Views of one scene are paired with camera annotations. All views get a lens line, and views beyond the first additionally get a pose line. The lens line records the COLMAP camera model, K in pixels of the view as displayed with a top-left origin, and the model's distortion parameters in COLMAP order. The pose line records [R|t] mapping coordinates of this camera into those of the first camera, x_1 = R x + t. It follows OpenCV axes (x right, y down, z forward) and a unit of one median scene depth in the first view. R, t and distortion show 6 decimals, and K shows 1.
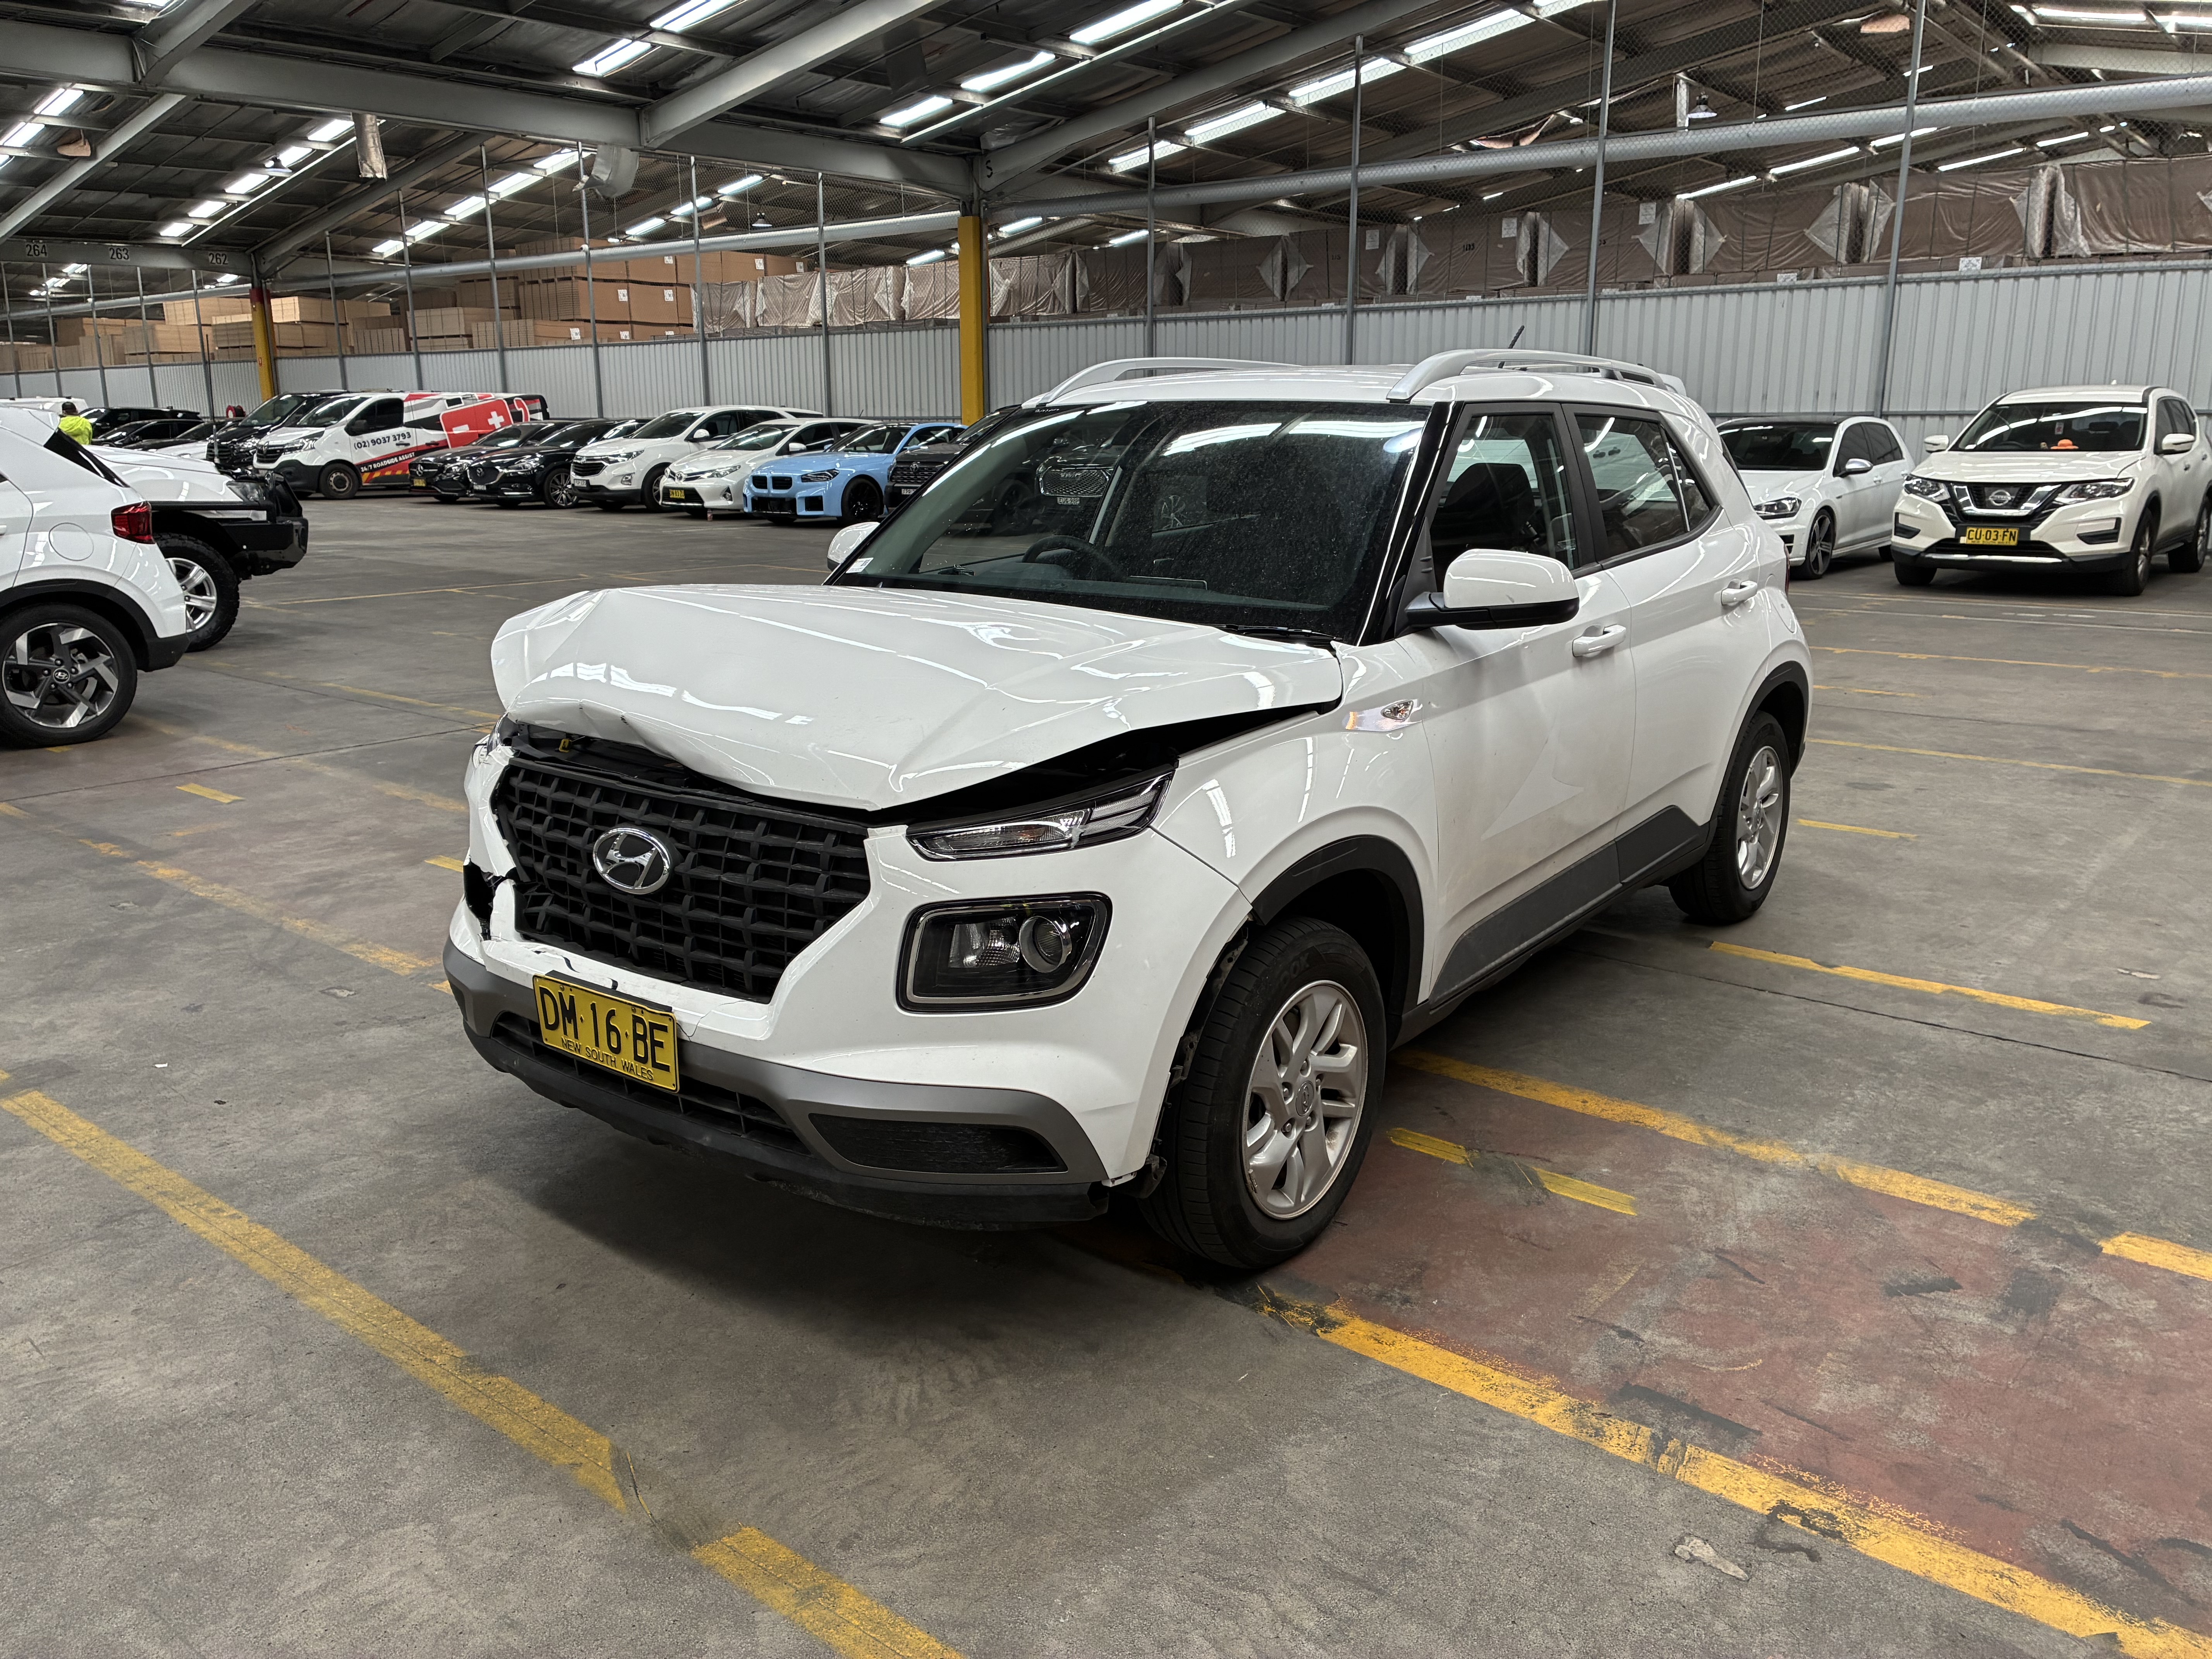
lens RADIAL K [[1667.2, 0, 1101.5], [0, 1667.2, 821.5], [0, 0, 1]] dist [0.076467, -0.095186]
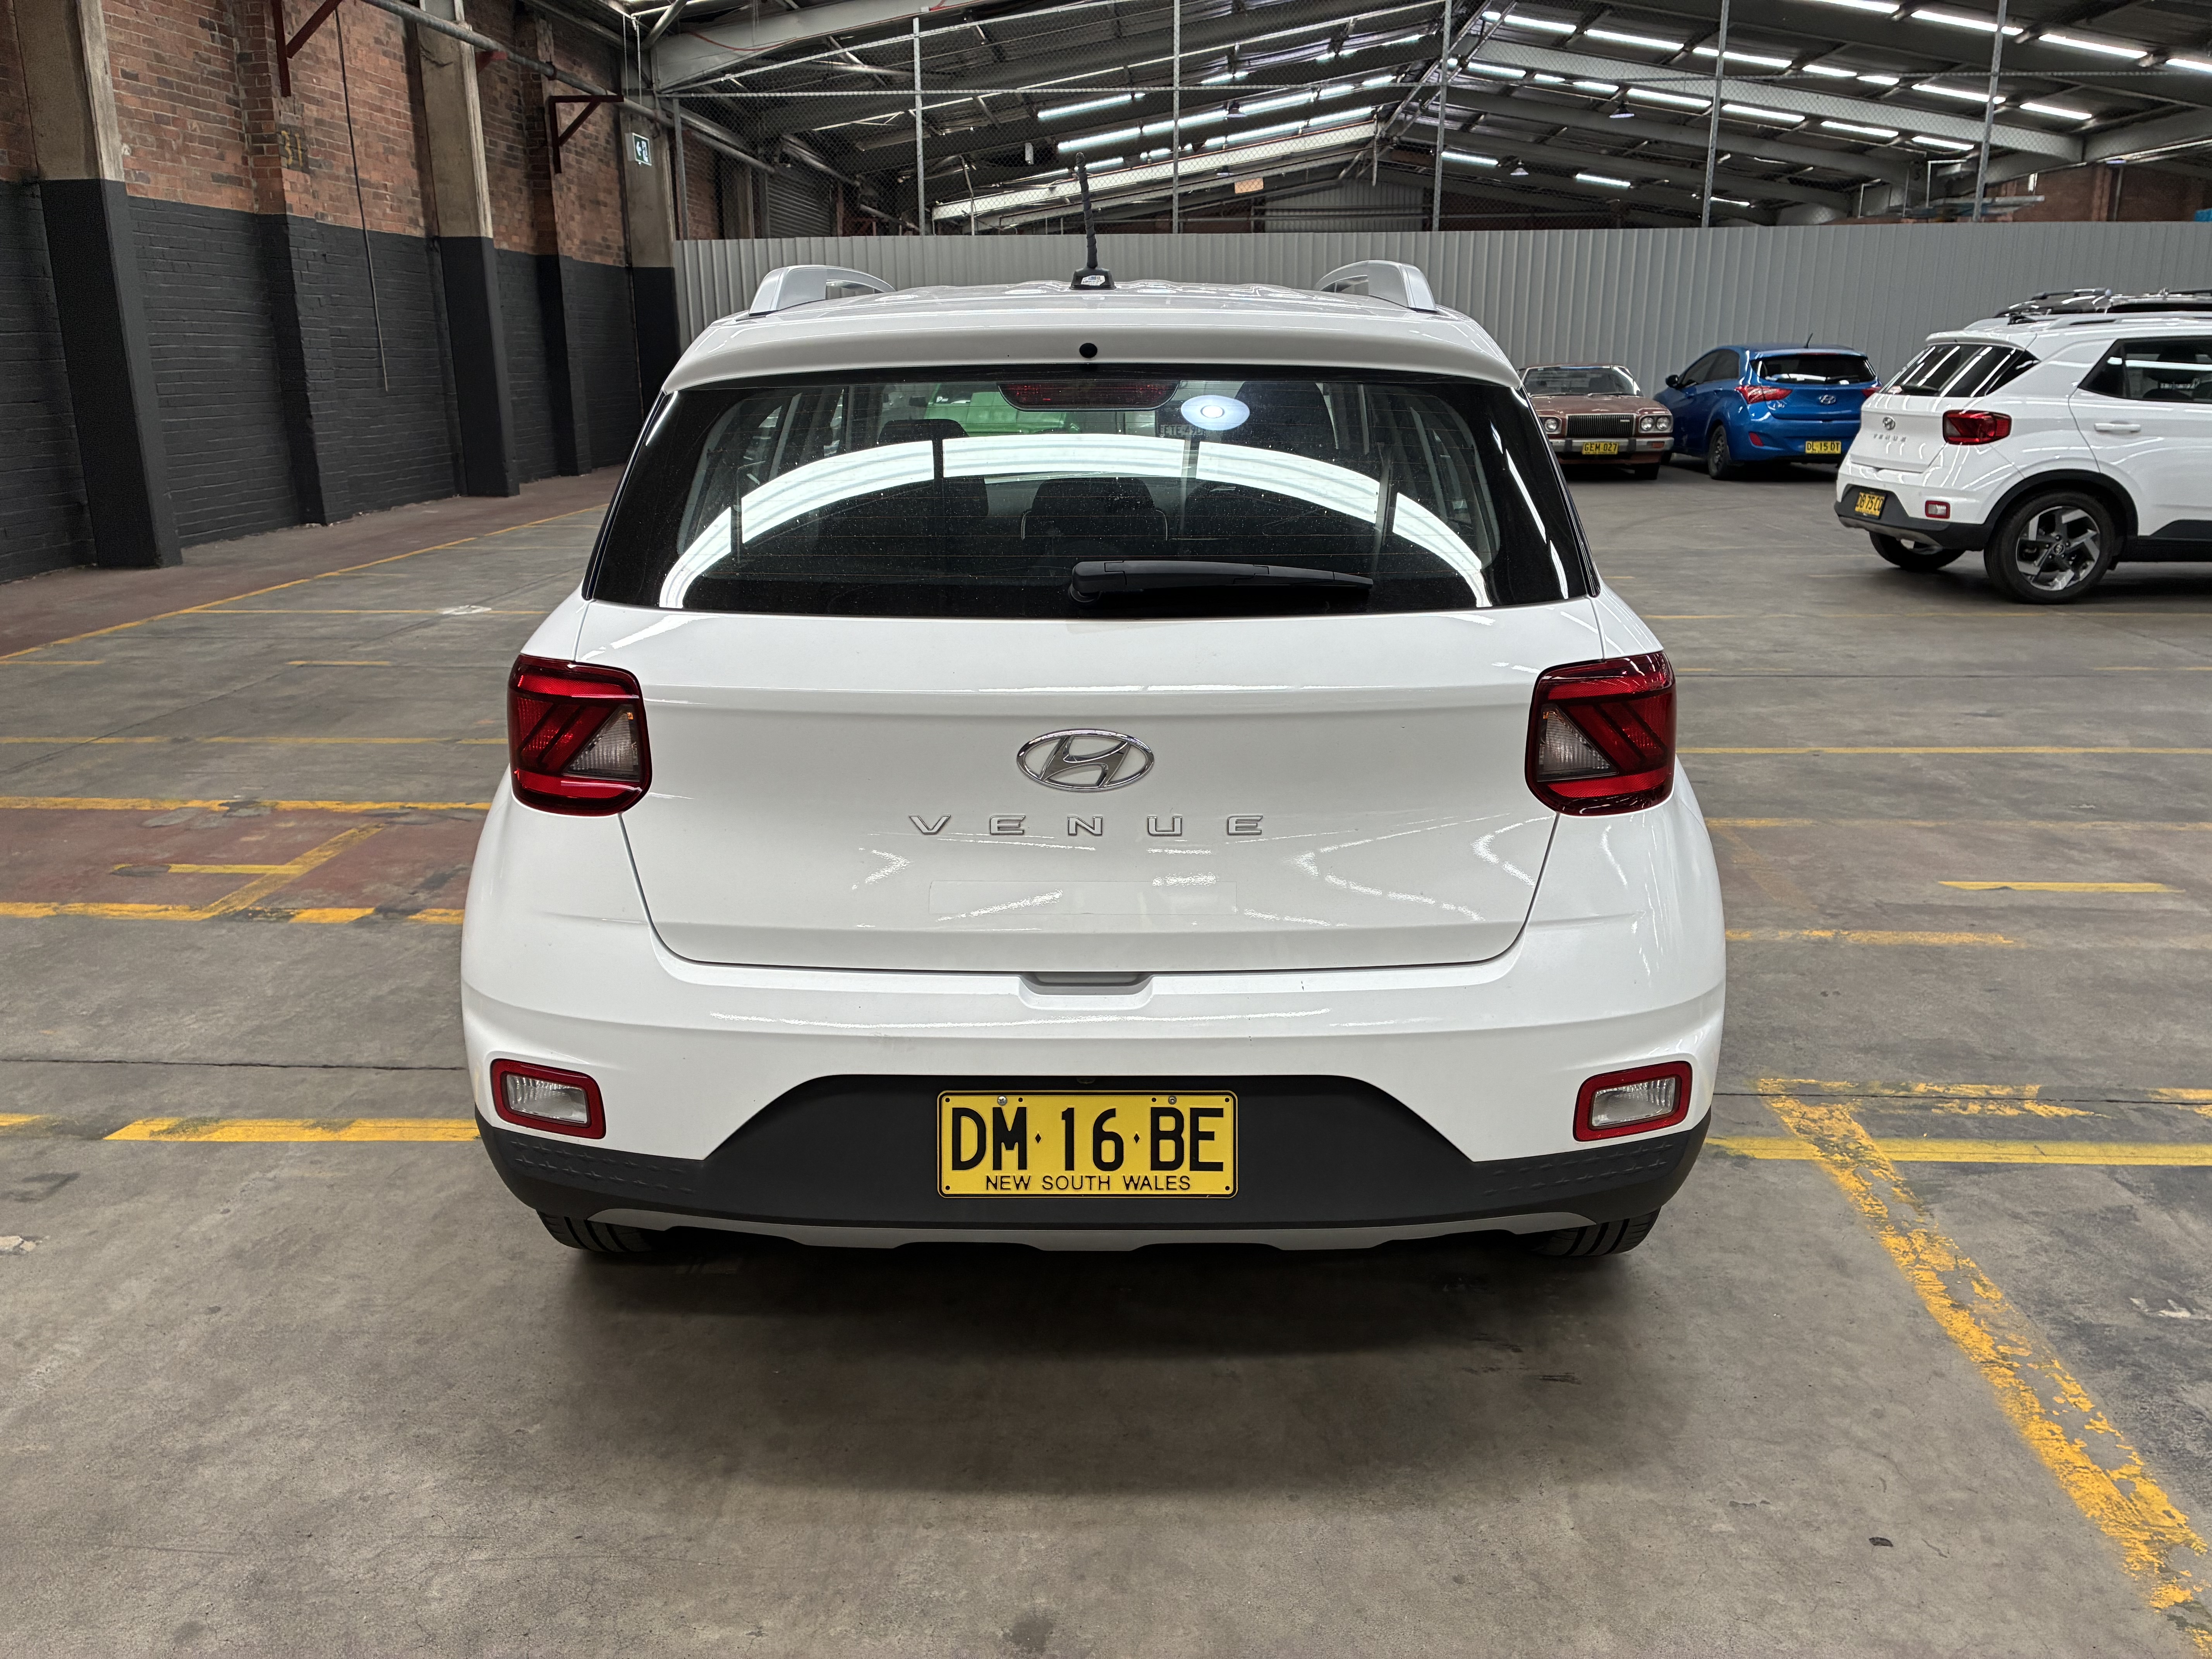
lens RADIAL K [[1667.2, 0, 1101.5], [0, 1667.2, 821.5], [0, 0, 1]] dist [0.076467, -0.095186]
pose [[-0.802531, 0.168893, -0.572205, 0.577383], [-0.129343, 0.887030, 0.443225, -0.363742], [0.582421, 0.429713, -0.690024, 1.504526]]
